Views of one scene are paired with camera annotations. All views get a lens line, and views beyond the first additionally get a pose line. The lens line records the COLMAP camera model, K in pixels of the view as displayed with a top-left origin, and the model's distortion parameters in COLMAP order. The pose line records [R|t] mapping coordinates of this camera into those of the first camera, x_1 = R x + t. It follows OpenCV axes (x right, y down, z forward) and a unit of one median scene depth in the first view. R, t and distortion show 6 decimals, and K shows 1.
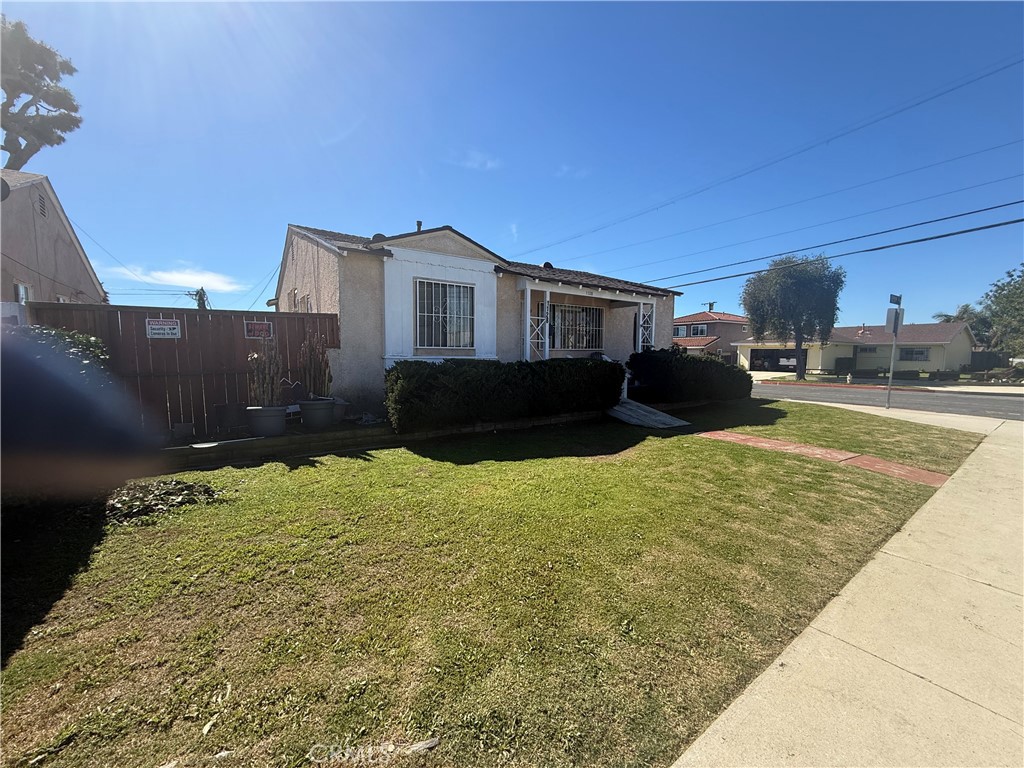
lens RADIAL K [[413.0, 0, 512.6], [0, 413.0, 382.2], [0, 0, 1]] dist [0.006087, -0.000539]
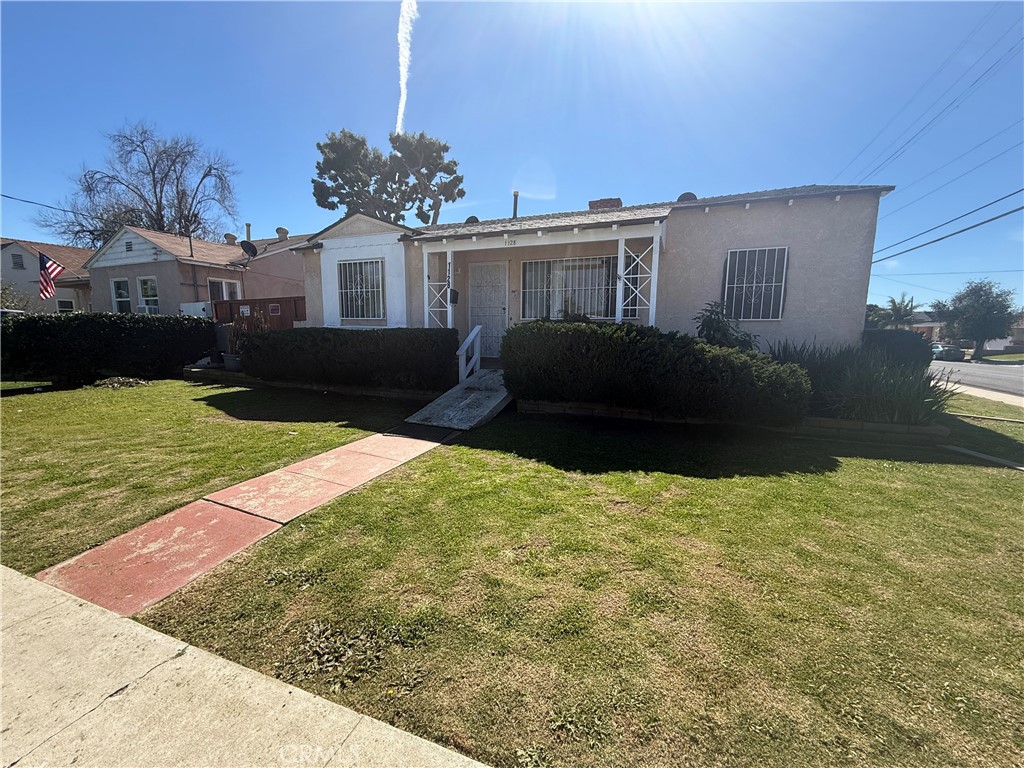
lens RADIAL K [[413.0, 0, 513.2], [0, 413.0, 382.4], [0, 0, 1]] dist [0.006087, -0.000539]
pose [[0.545314, 0.110019, -0.830981, 0.976063], [-0.059573, 0.993929, 0.092500, -0.033725], [0.836112, -0.000938, 0.548557, 0.665730]]
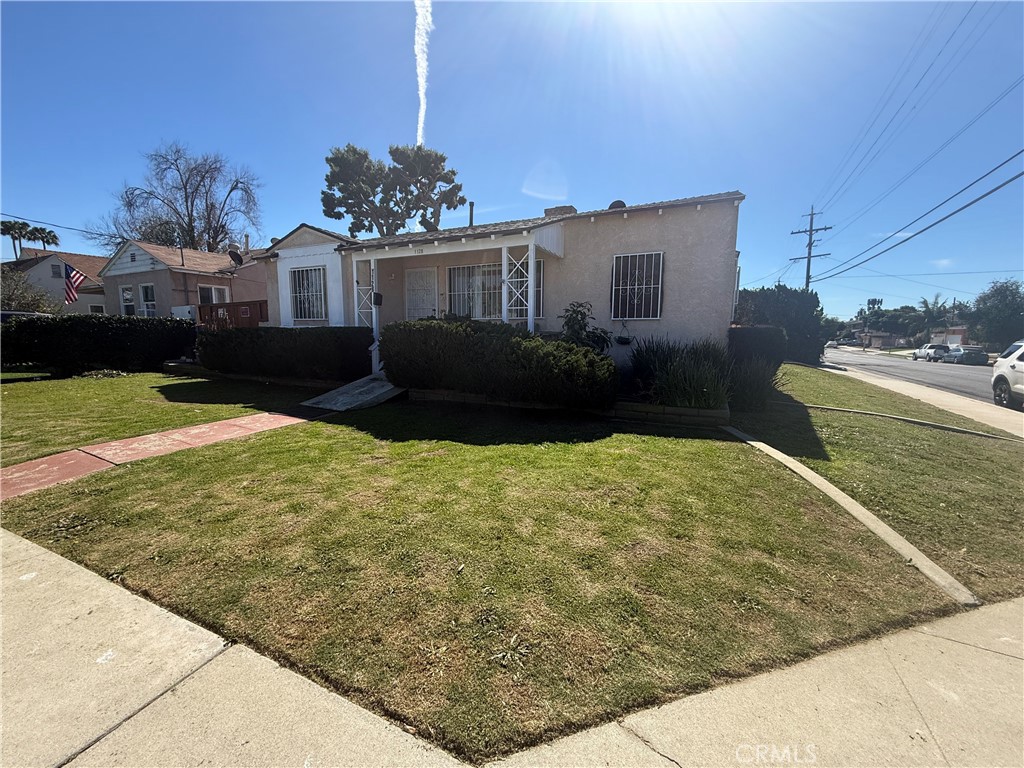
lens RADIAL K [[413.0, 0, 521.2], [0, 413.0, 390.1], [0, 0, 1]] dist [0.006087, -0.000539]
pose [[0.486374, 0.121831, -0.865215, 1.230235], [-0.061018, 0.992550, 0.105460, -0.035958], [0.871618, 0.001501, 0.490184, 0.871384]]
